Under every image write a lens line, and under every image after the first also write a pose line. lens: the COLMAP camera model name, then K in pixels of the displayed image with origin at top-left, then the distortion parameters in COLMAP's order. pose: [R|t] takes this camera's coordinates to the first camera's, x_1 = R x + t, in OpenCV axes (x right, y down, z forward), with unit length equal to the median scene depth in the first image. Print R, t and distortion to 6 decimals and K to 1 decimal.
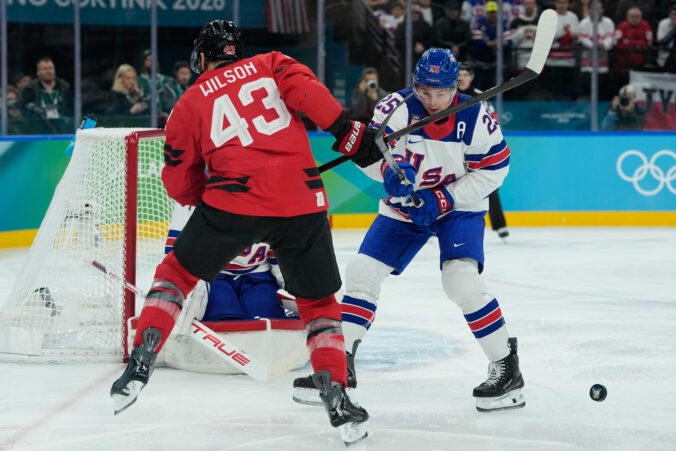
lens RADIAL K [[1754.6, 0, 337.9], [0, 1754.6, 225.7], [0, 0, 1]] dist [0.087676, 0.000000]
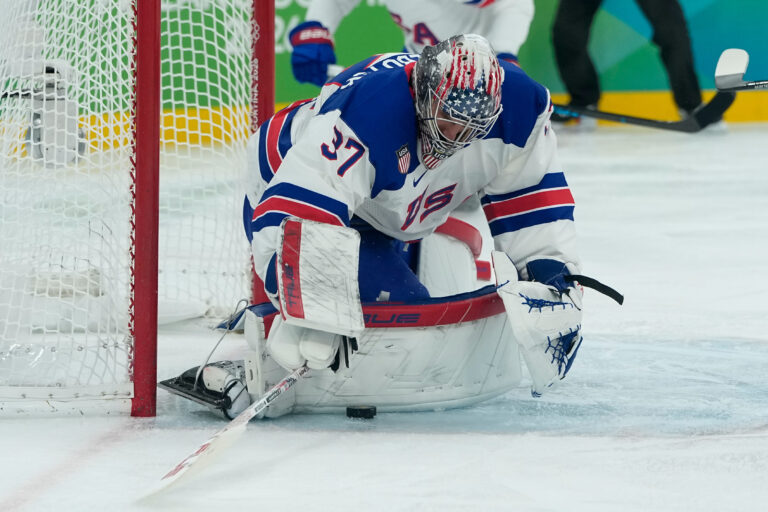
lens RADIAL K [[2449.4, 0, 383.7], [0, 2449.4, 255.7], [0, 0, 1]] dist [0.120175, 0.000000]
pose [[0.996493, 0.002507, -0.083639, -0.003704], [0.001032, 0.999107, 0.042249, 0.009563], [0.083670, -0.042188, 0.995600, 0.372978]]
